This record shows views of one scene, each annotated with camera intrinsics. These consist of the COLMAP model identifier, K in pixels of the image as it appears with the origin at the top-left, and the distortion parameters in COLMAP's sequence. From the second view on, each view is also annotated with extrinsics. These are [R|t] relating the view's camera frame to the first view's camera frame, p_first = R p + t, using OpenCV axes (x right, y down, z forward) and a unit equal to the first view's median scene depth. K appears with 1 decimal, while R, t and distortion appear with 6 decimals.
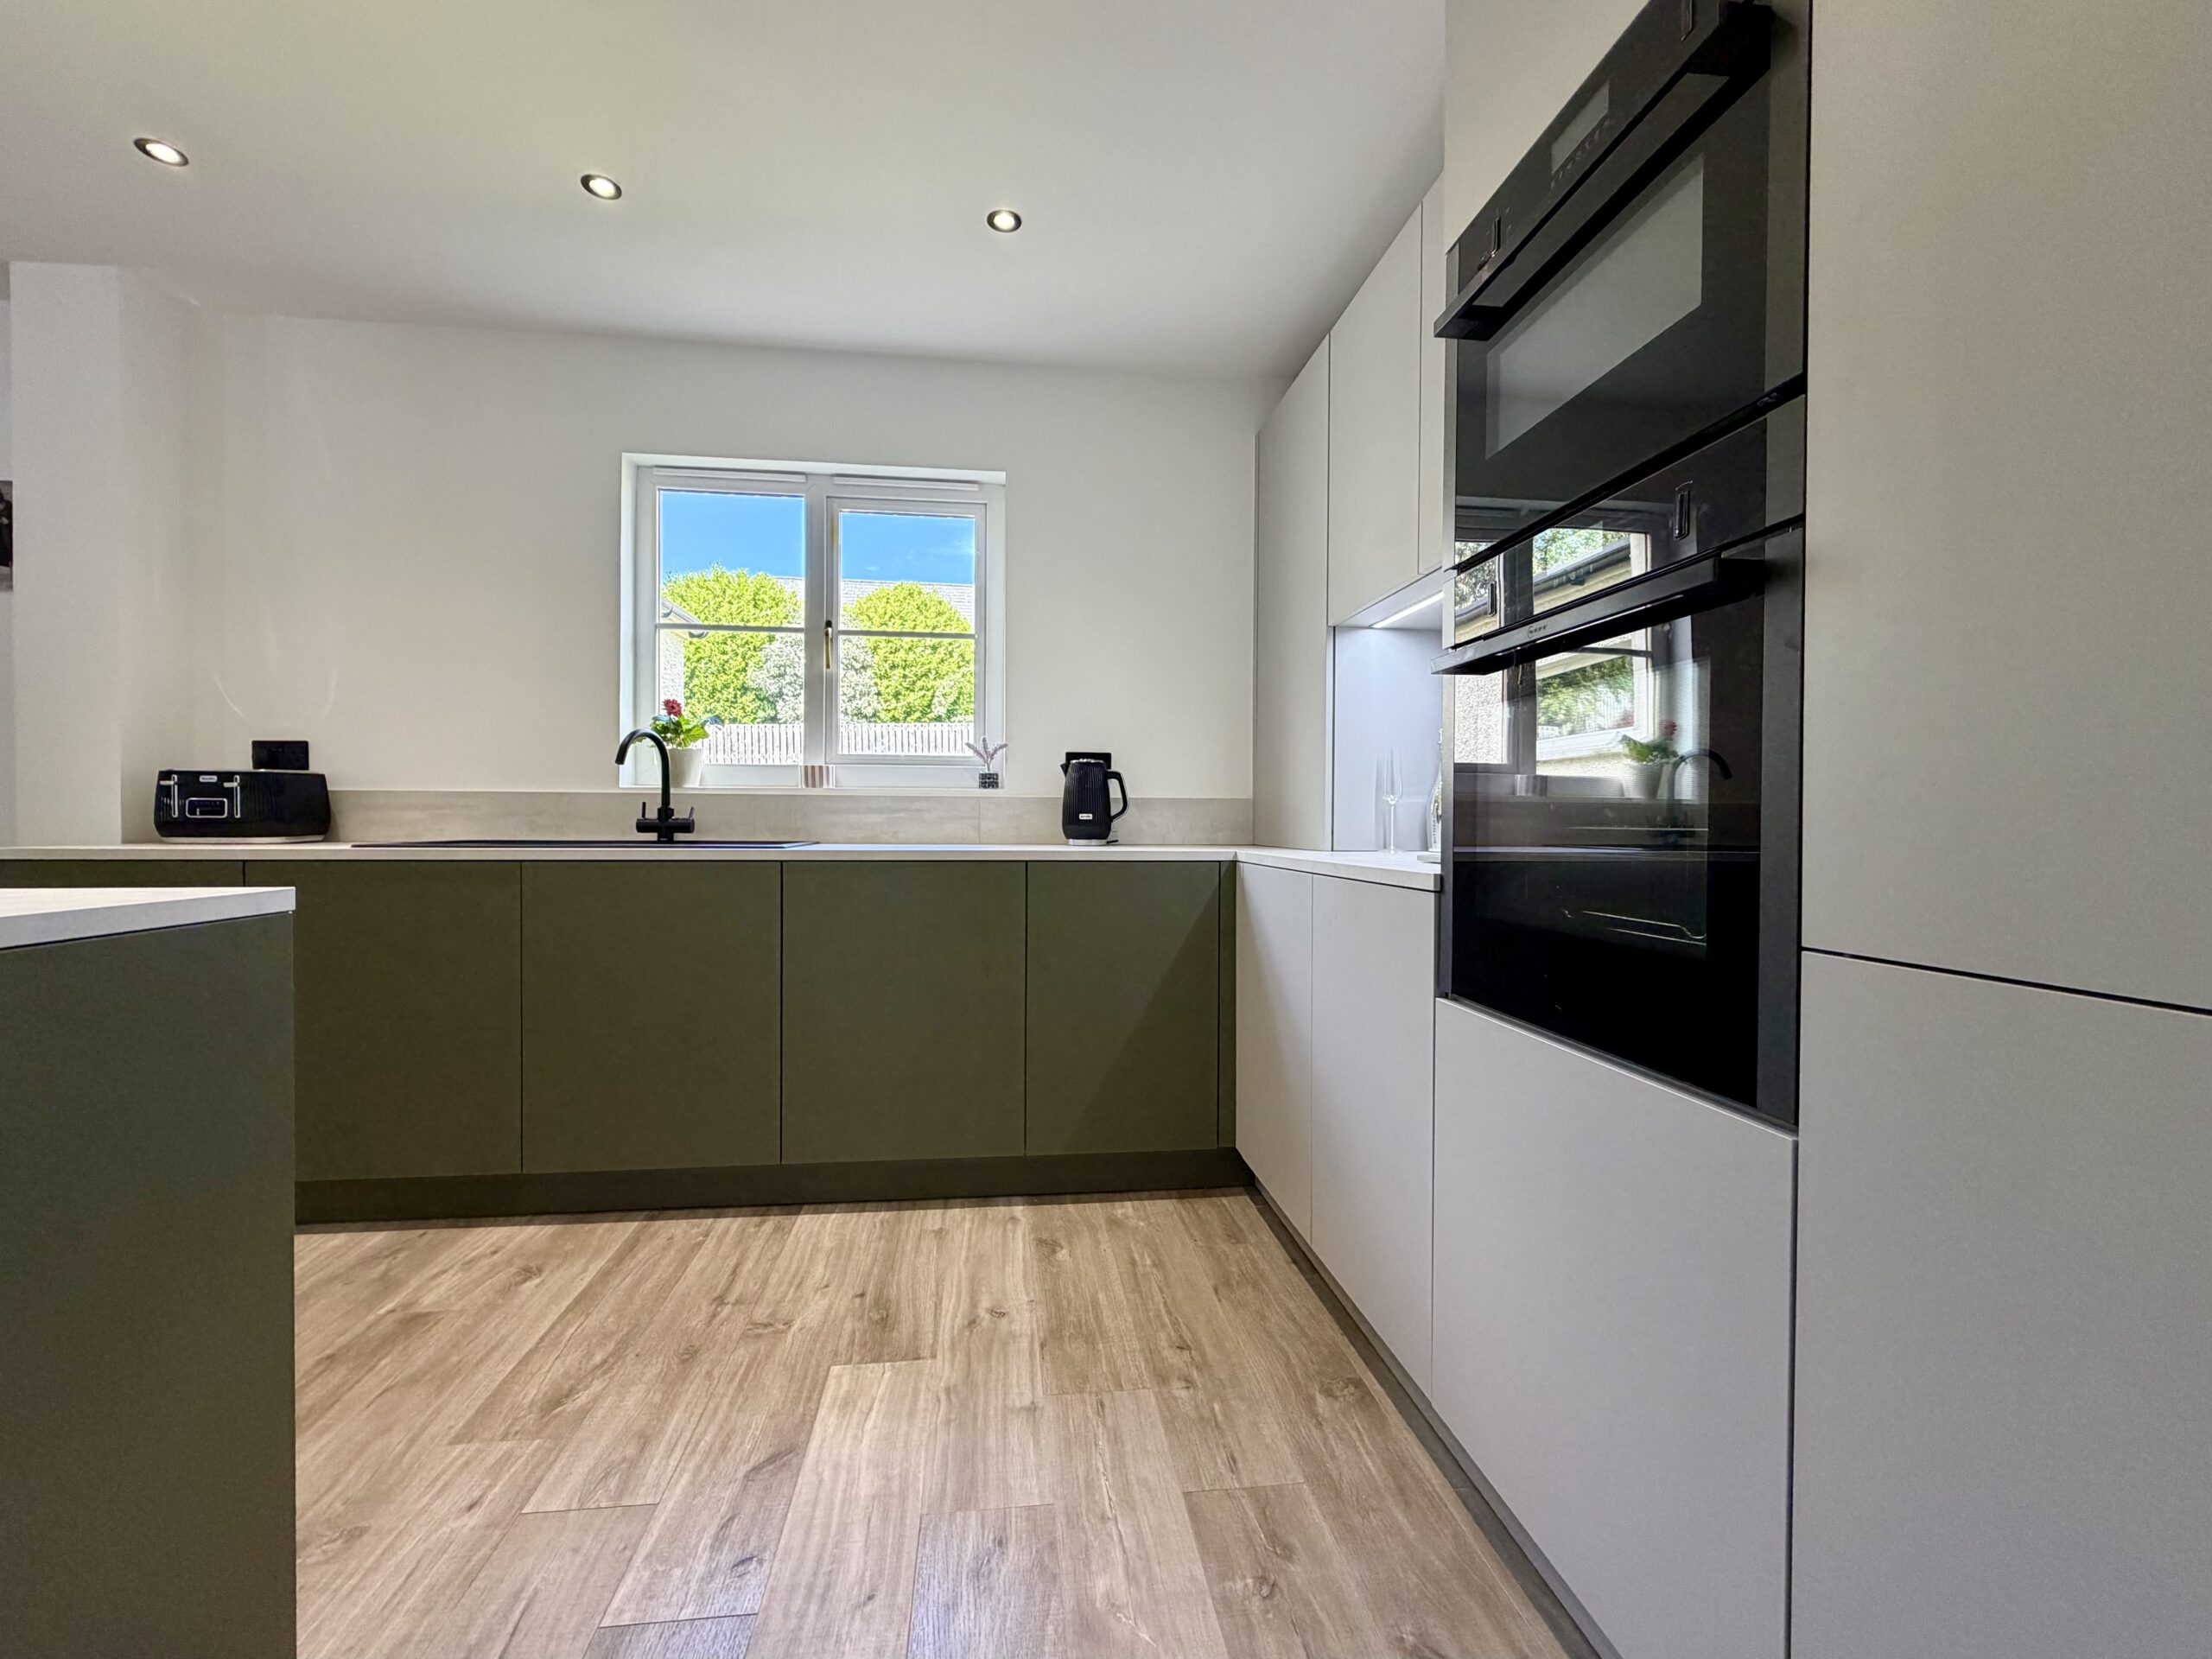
lens RADIAL K [[926.2, 0, 1102.3], [0, 926.2, 836.3], [0, 0, 1]] dist [0.003213, 0.000218]
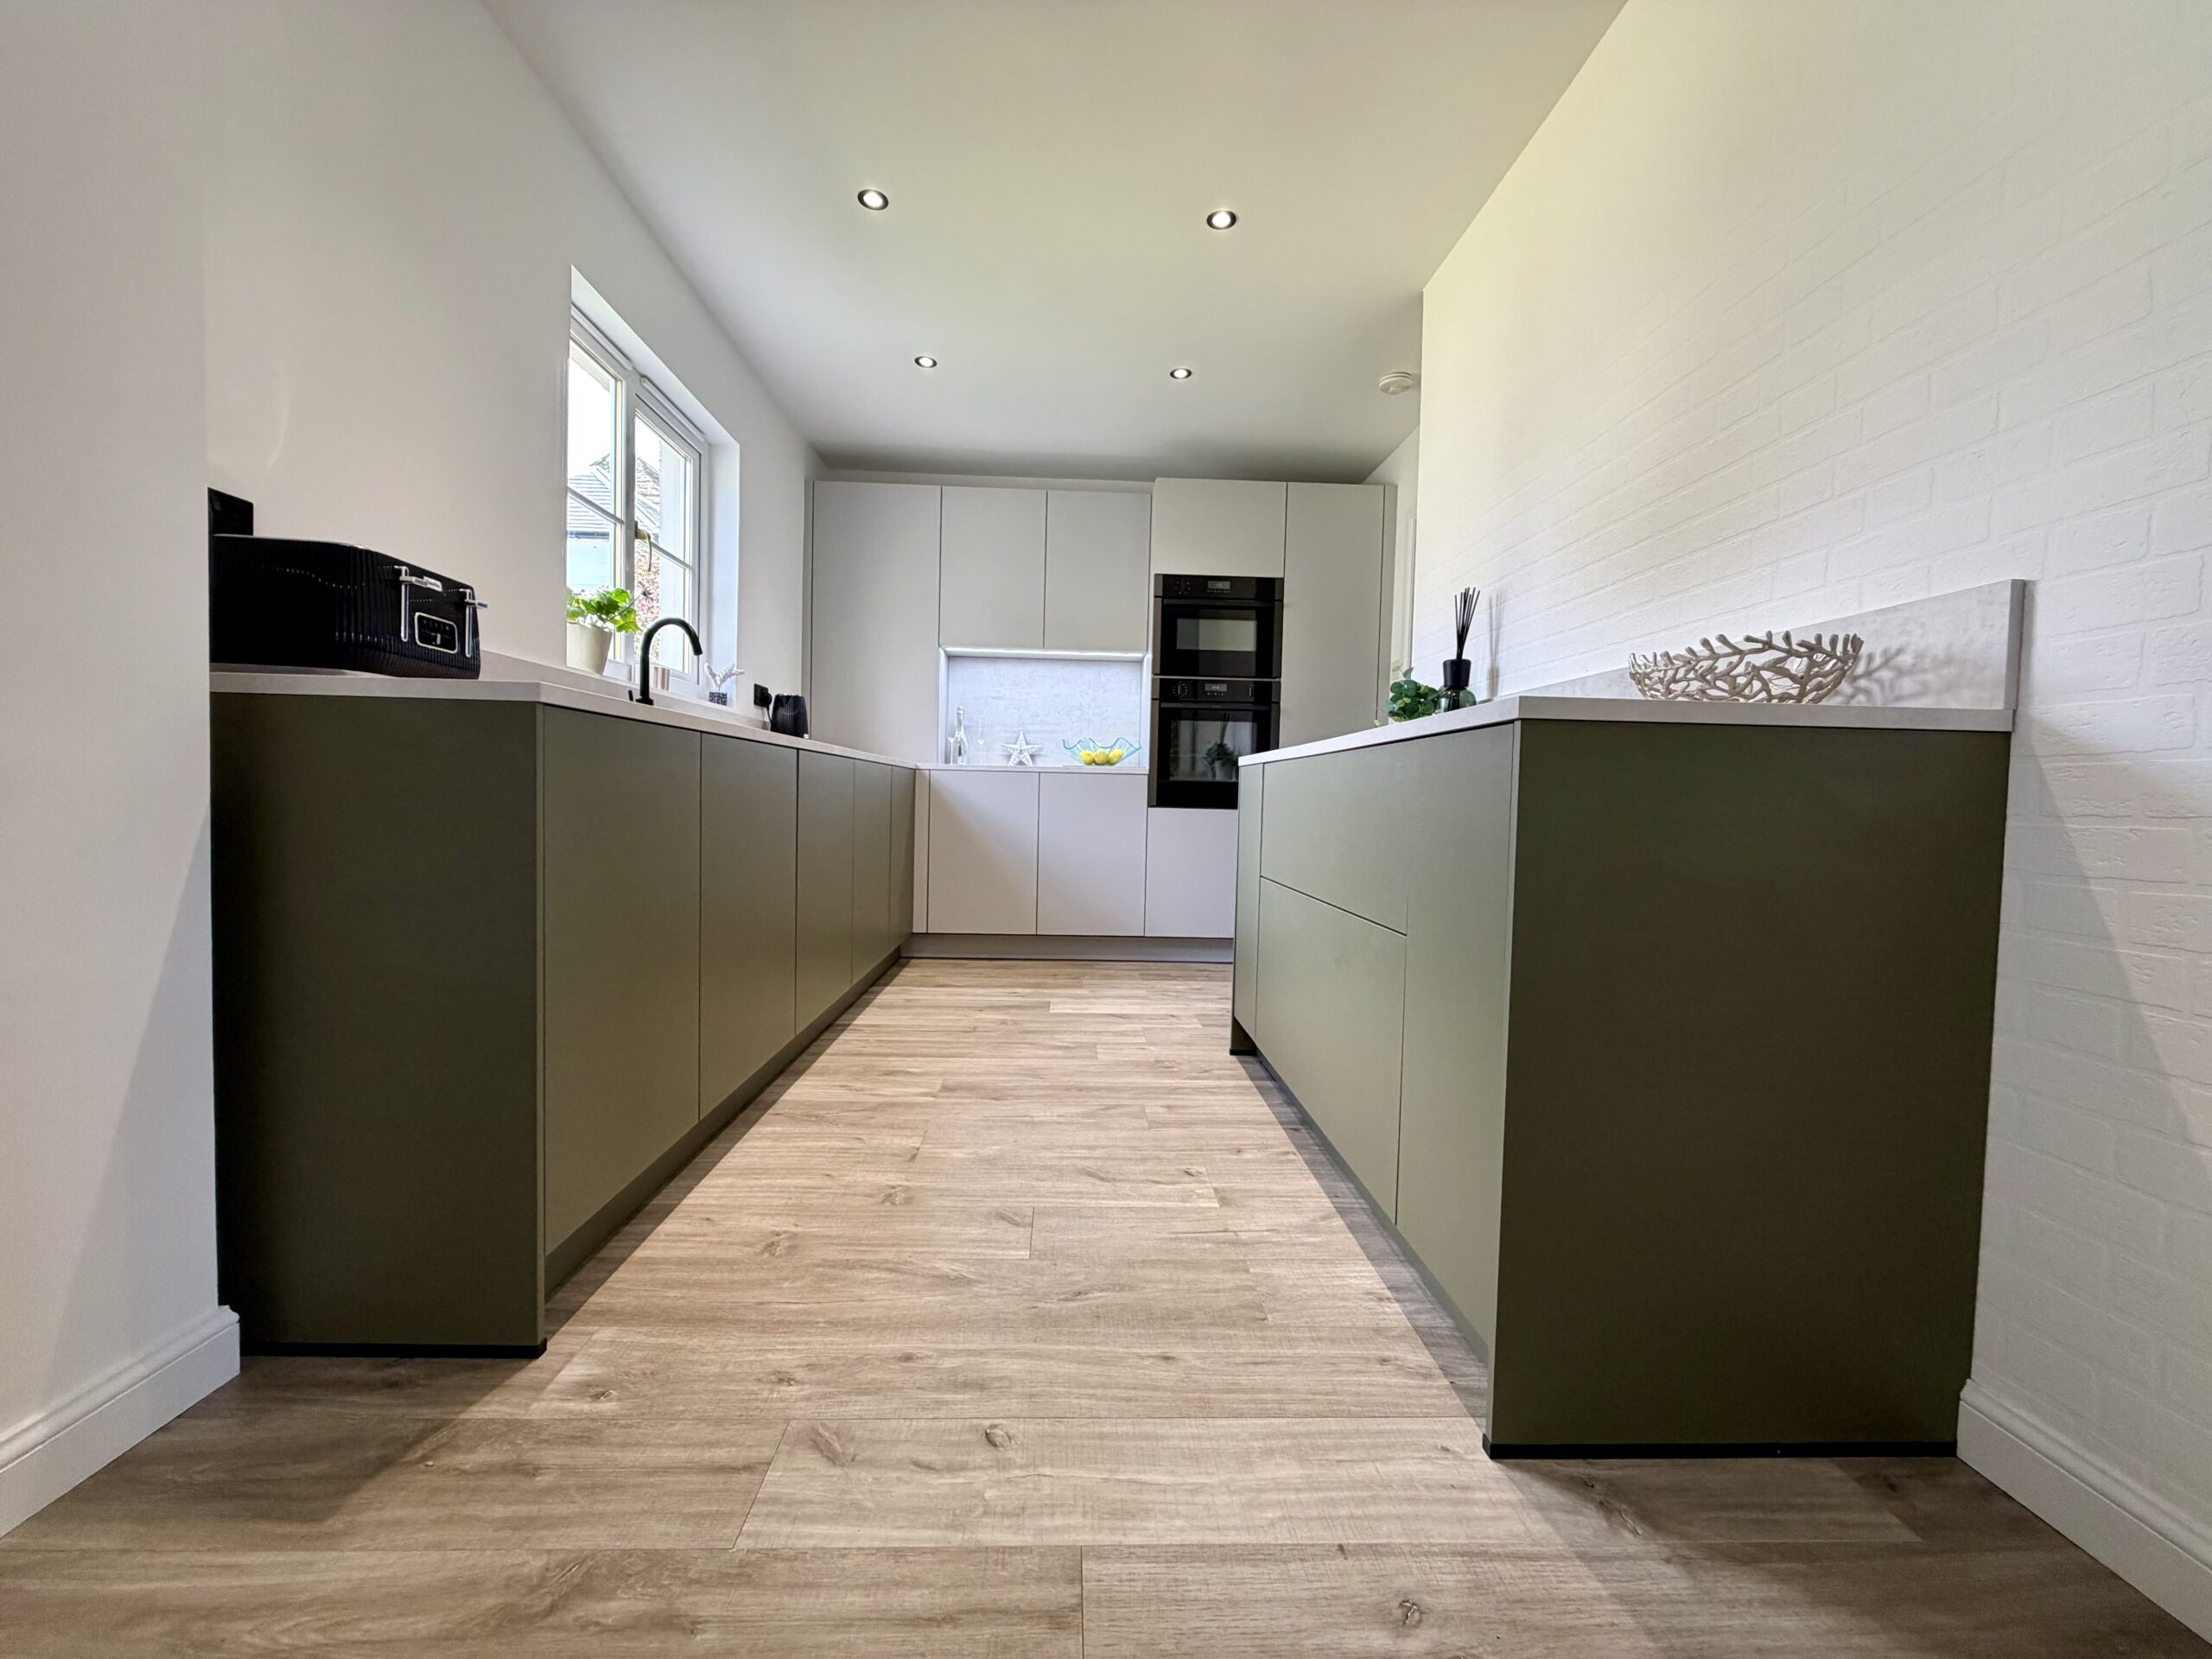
lens RADIAL K [[881.8, 0, 1097.3], [0, 881.8, 830.3], [0, 0, 1]] dist [-0.000936, -0.000029]
pose [[0.078413, -0.042152, 0.996029, -1.891281], [-0.008965, 0.999035, 0.042985, 0.086006], [-0.996881, -0.012300, 0.077959, 0.662821]]
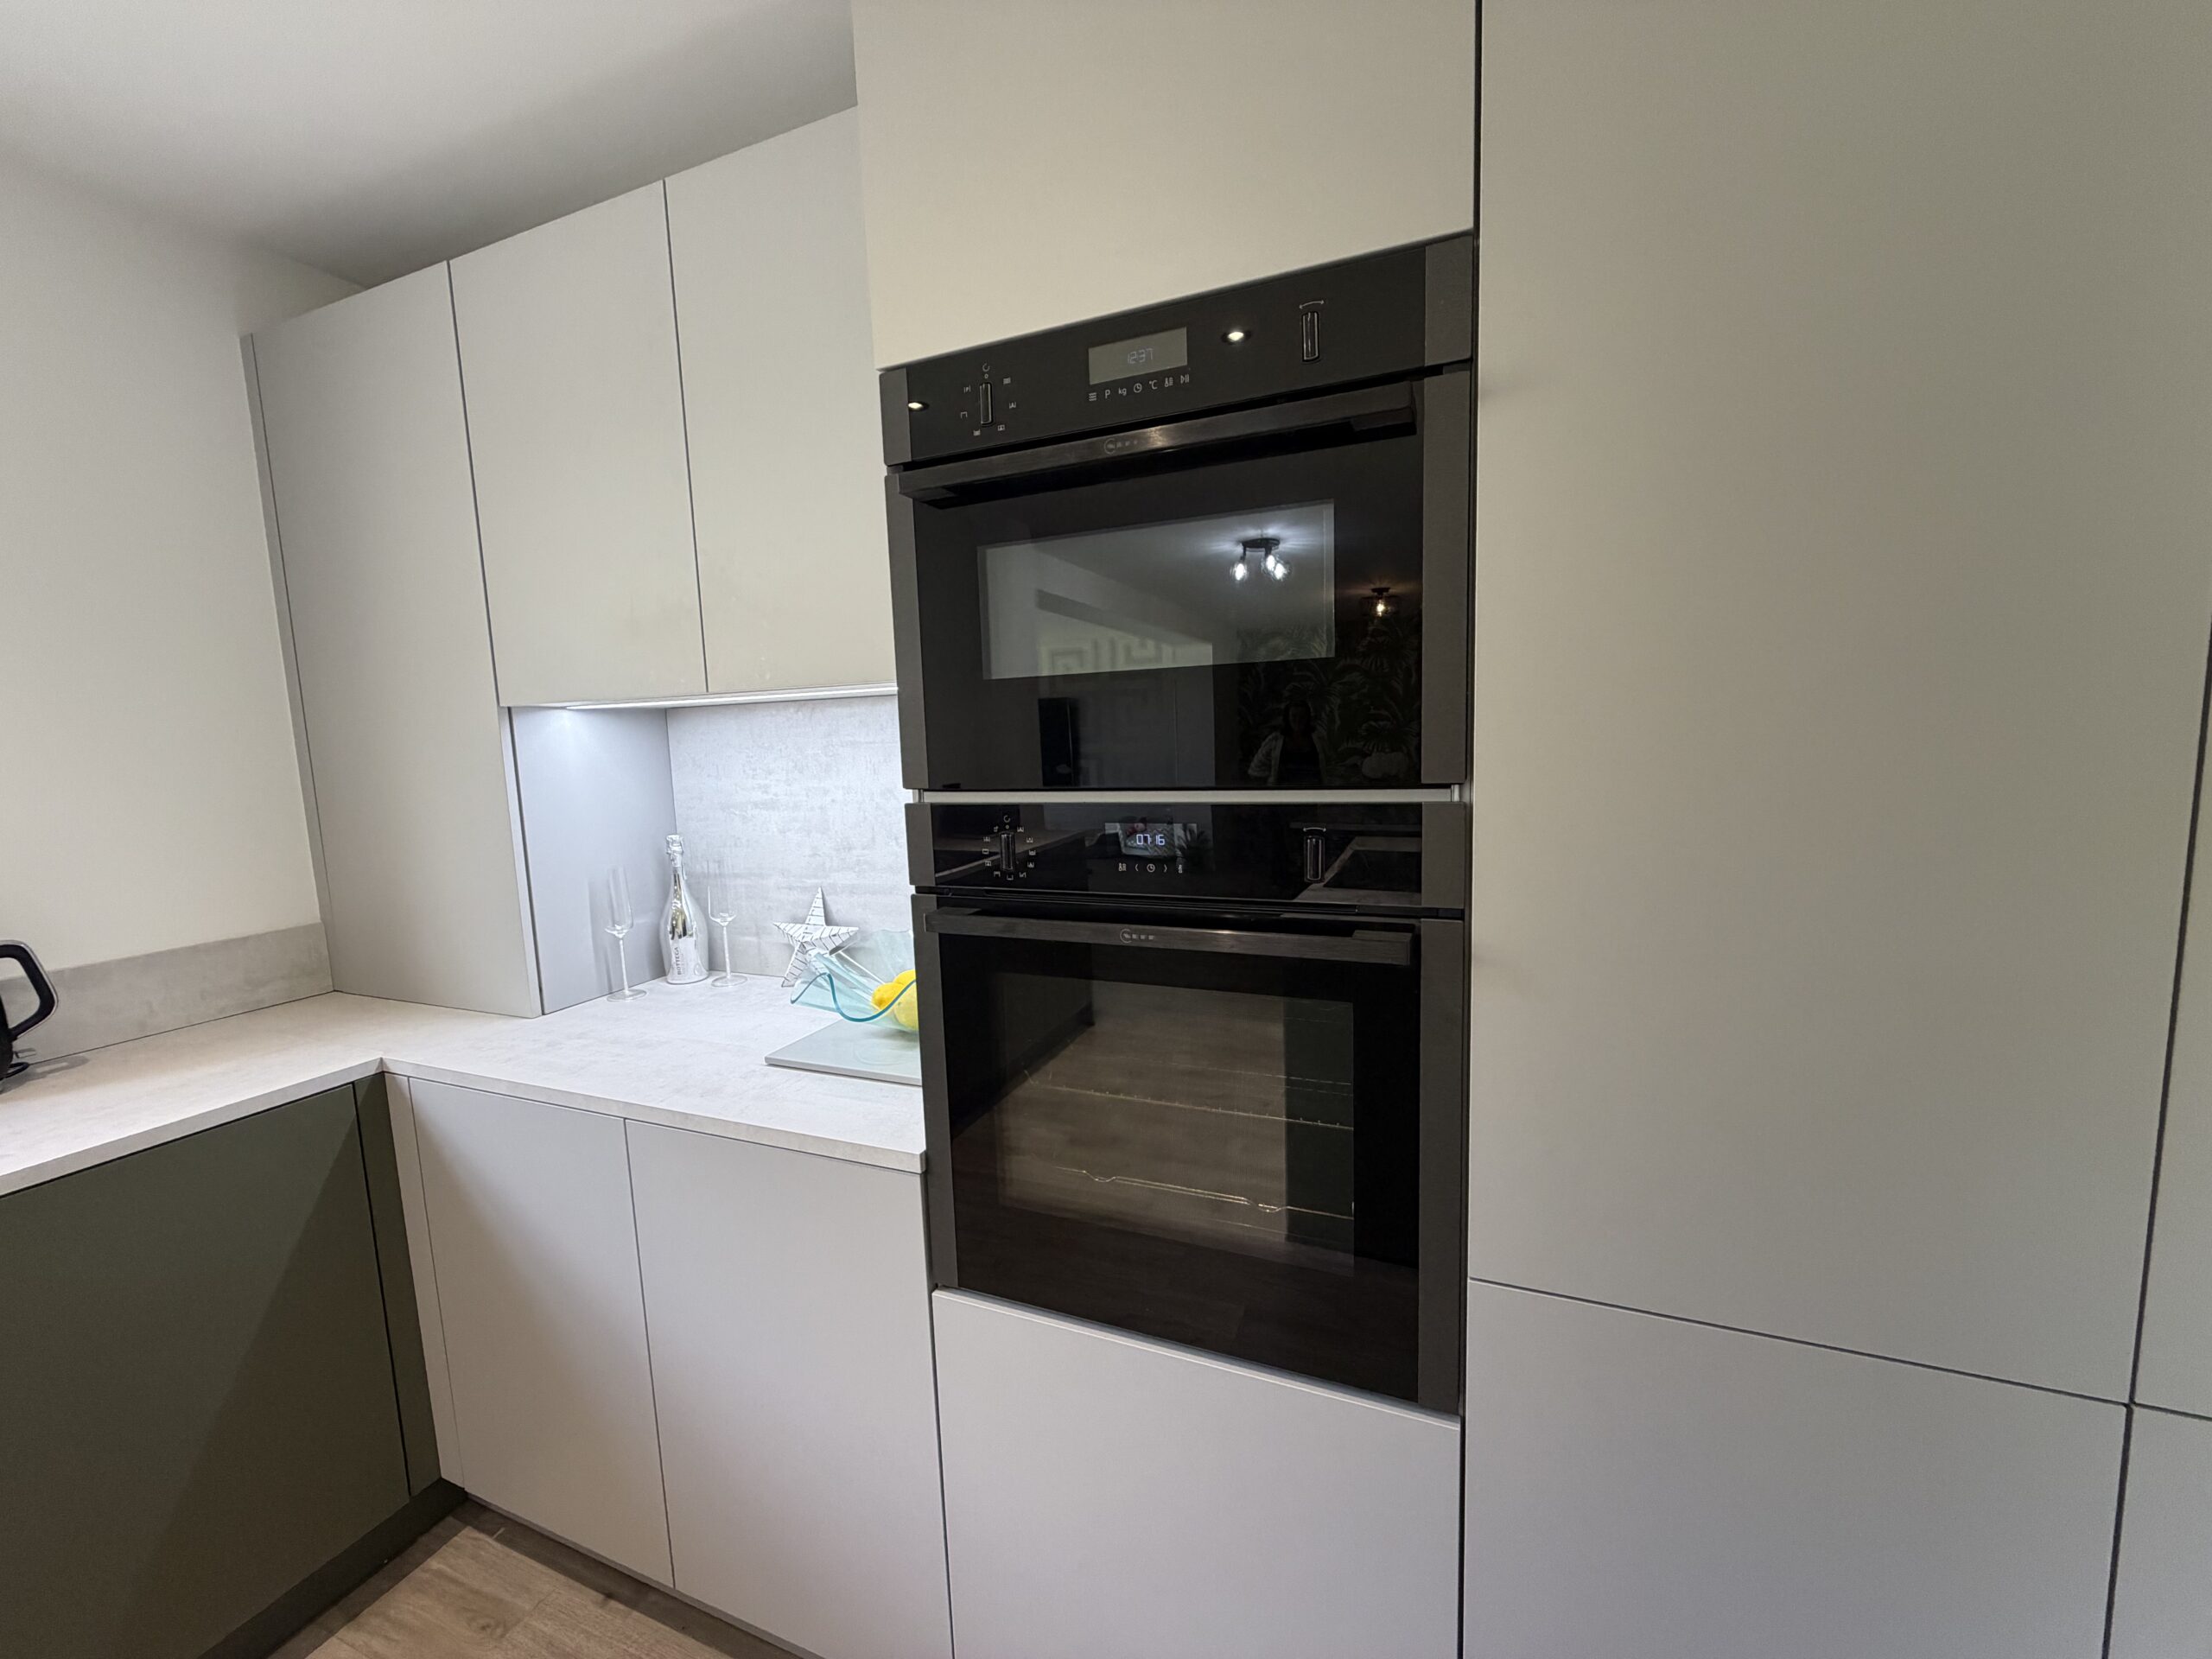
lens RADIAL K [[881.8, 0, 1098.1], [0, 881.8, 833.6], [0, 0, 1]] dist [-0.000936, -0.000029]
pose [[0.495842, -0.118841, 0.860242, -0.145173], [0.046047, 0.992796, 0.110612, -0.227427], [-0.867191, -0.015235, 0.497743, 0.335097]]
